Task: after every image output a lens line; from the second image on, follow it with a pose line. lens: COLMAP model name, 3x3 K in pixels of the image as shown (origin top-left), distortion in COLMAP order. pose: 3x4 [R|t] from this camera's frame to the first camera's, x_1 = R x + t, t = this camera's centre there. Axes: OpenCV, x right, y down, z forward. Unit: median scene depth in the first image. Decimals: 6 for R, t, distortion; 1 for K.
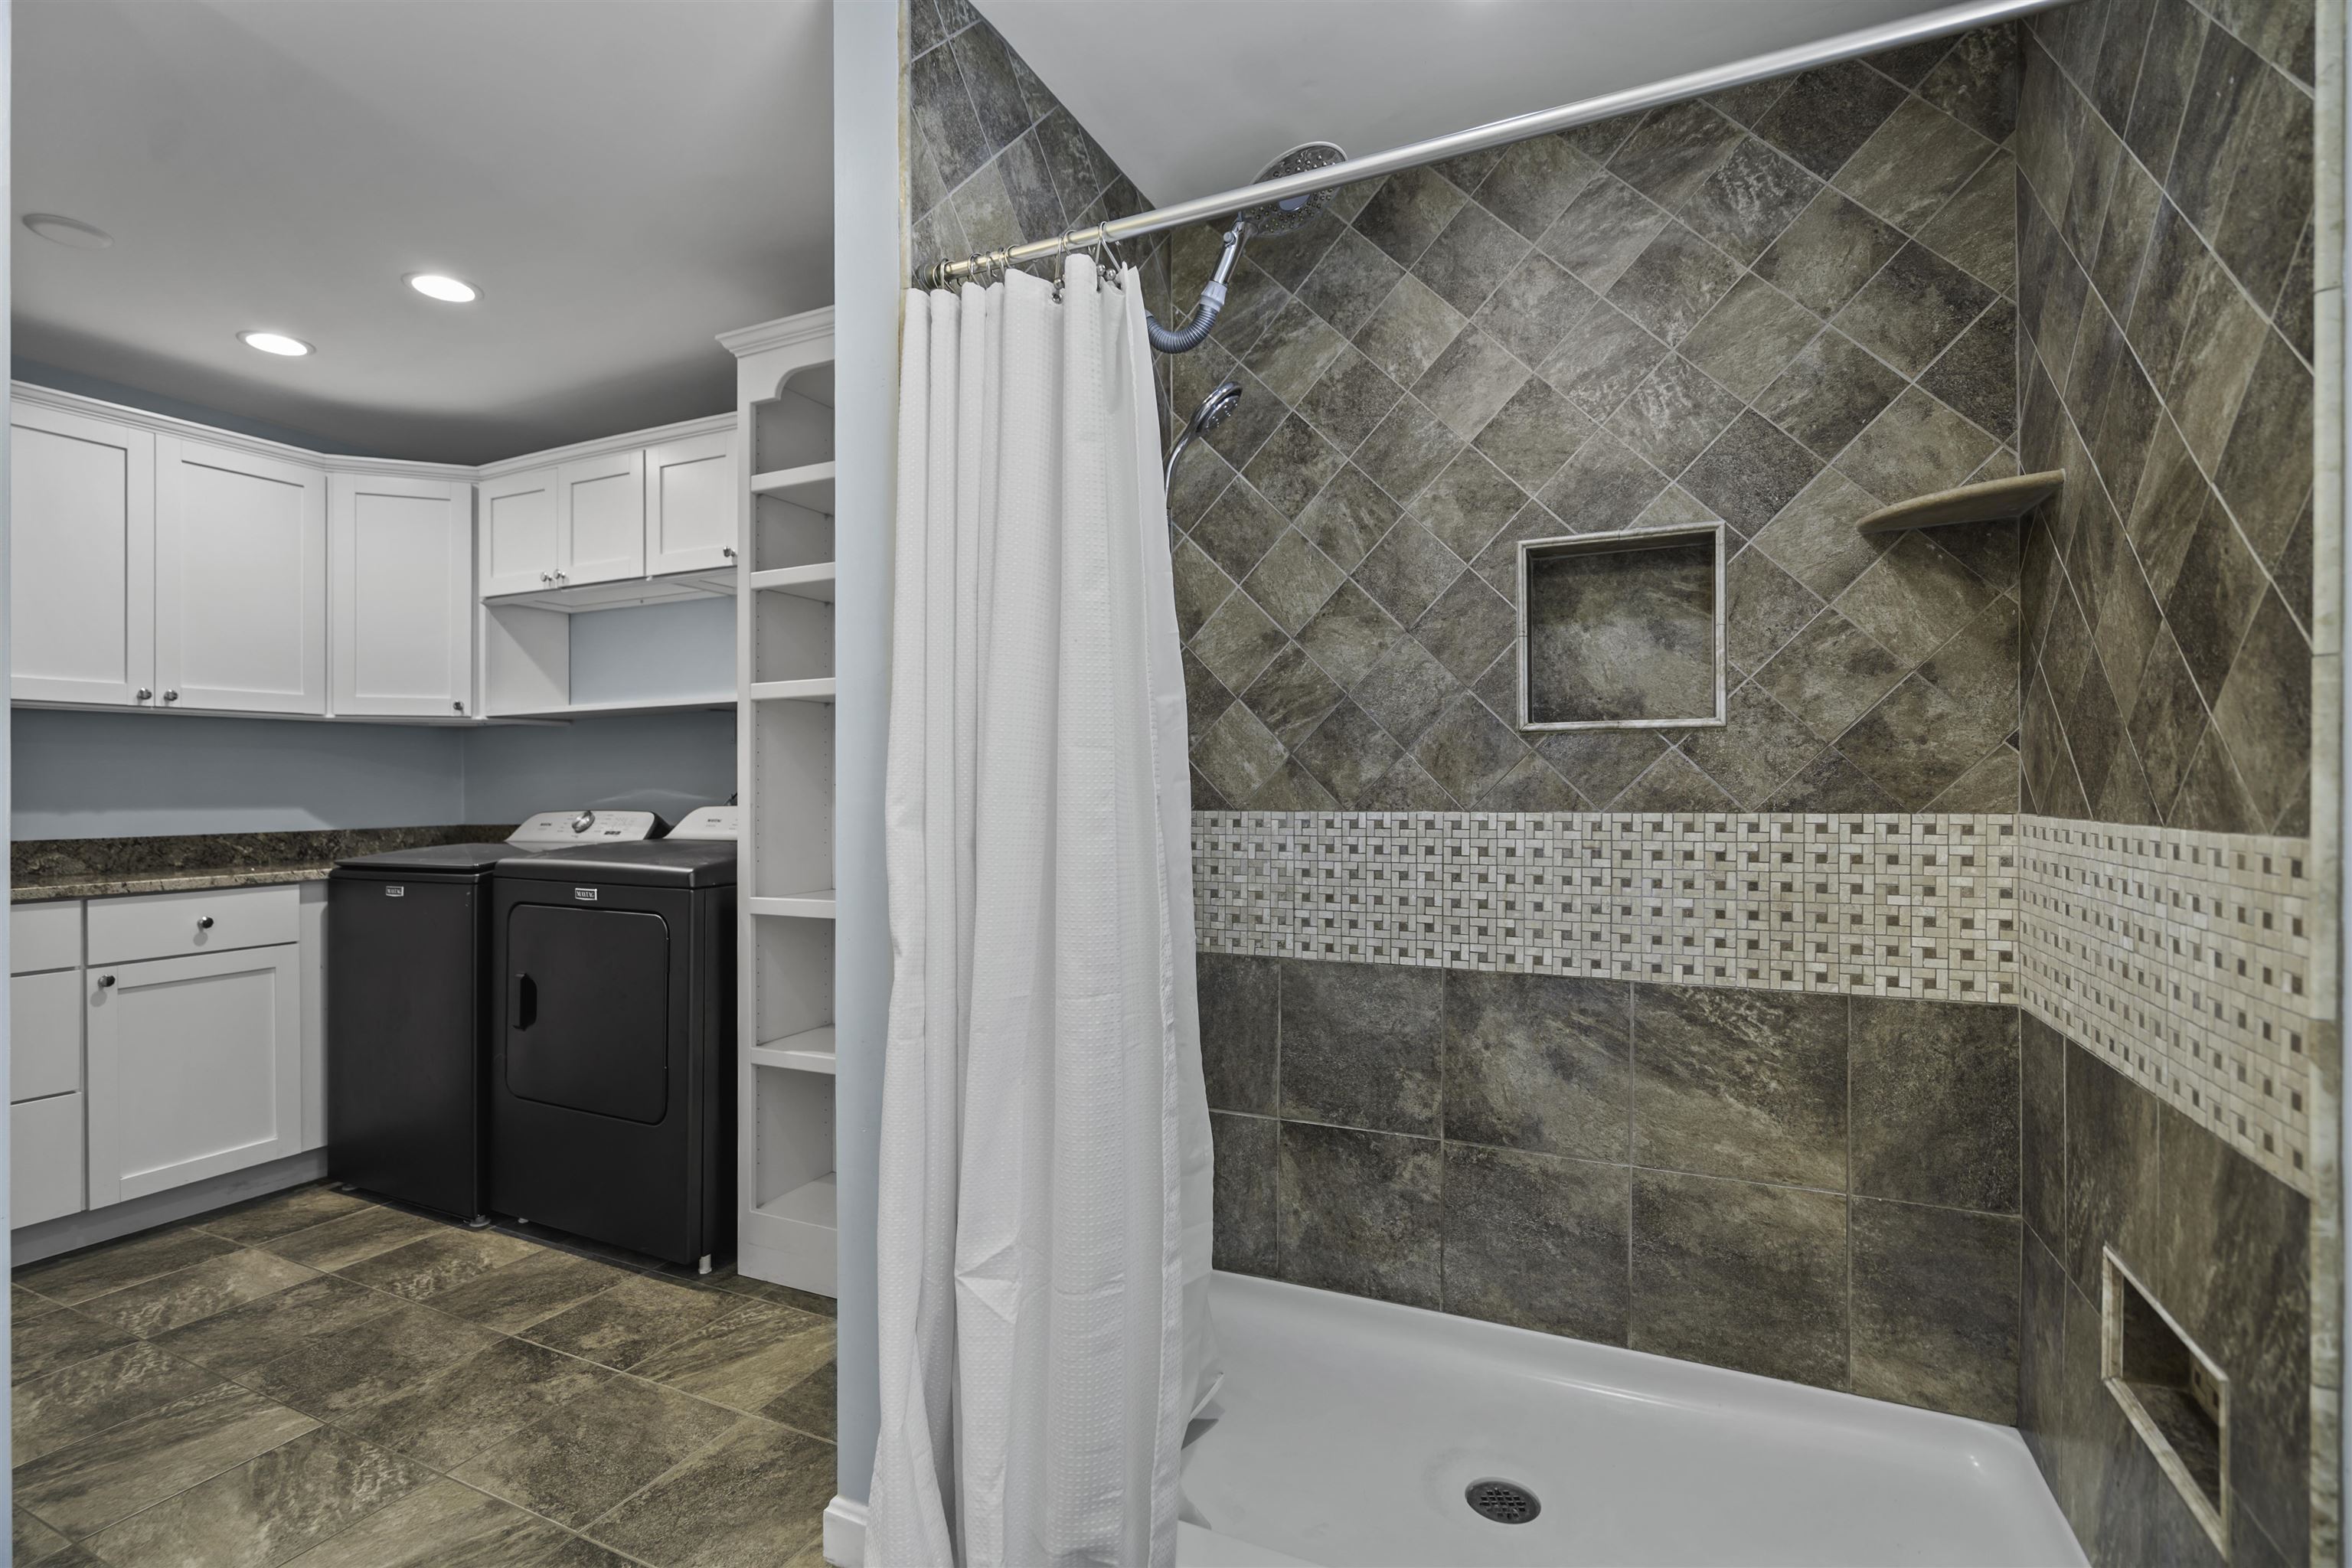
lens RADIAL K [[1067.8, 0, 1180.1], [0, 1067.8, 771.6], [0, 0, 1]] dist [0.000141, 0.001728]
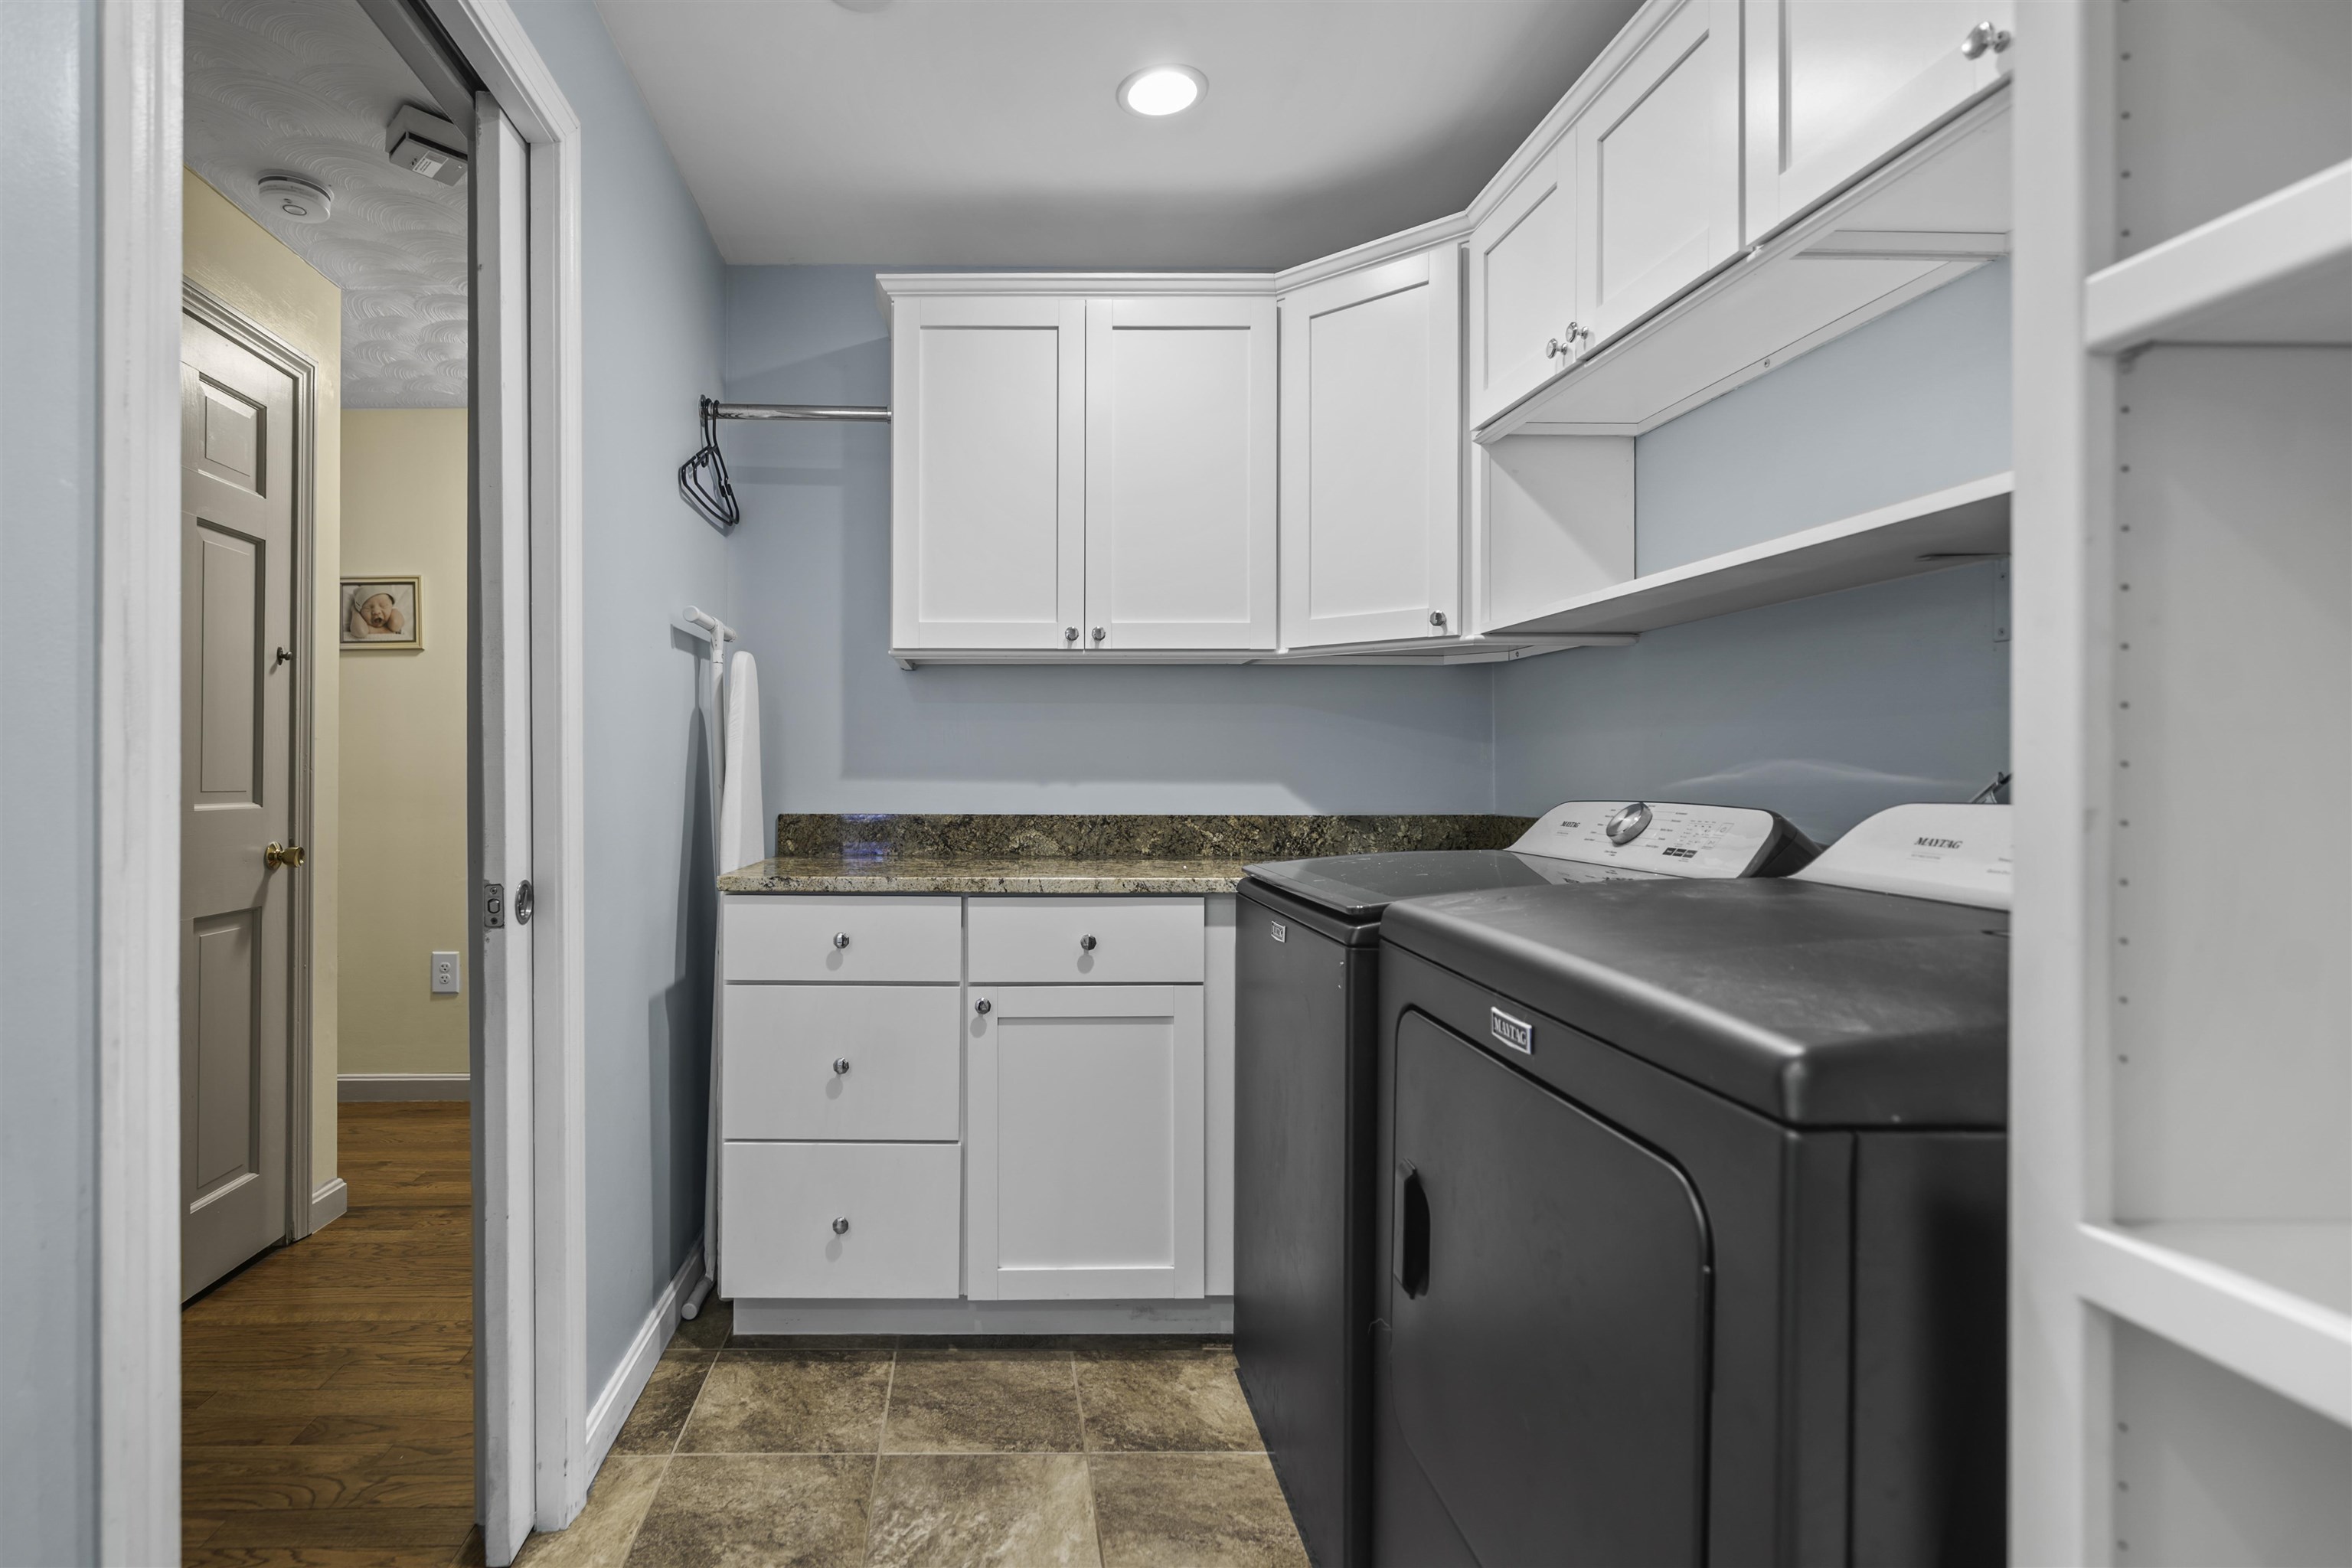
lens RADIAL K [[1067.8, 0, 1048.3], [0, 1067.8, 765.7], [0, 0, 1]] dist [0.000141, 0.001728]
pose [[0.422998, 0.006835, -0.906105, -0.258296], [0.005564, 0.999933, 0.010140, 0.015337], [0.906114, -0.009330, 0.422931, 0.630257]]
